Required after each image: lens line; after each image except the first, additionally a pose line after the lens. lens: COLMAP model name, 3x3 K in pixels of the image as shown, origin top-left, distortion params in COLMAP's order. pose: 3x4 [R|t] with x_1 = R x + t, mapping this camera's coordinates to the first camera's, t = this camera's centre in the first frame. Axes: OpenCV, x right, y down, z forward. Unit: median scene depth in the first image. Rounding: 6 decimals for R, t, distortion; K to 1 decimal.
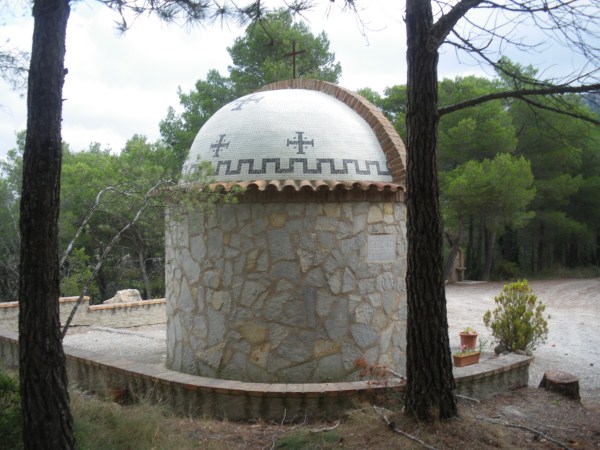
lens RADIAL K [[587.0, 0, 300.0], [0, 587.0, 225.0], [0, 0, 1]] dist [-0.056482, 0.011773]
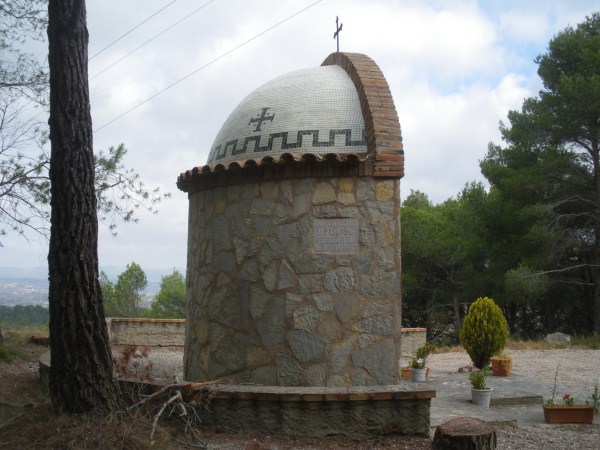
lens RADIAL K [[587.0, 0, 300.0], [0, 587.0, 225.0], [0, 0, 1]] dist [-0.056482, 0.011773]
pose [[0.801984, -0.043745, -0.595742, 0.582611], [-0.008481, 0.996380, -0.084582, 0.093864], [0.597286, 0.072886, 0.798710, 0.359668]]
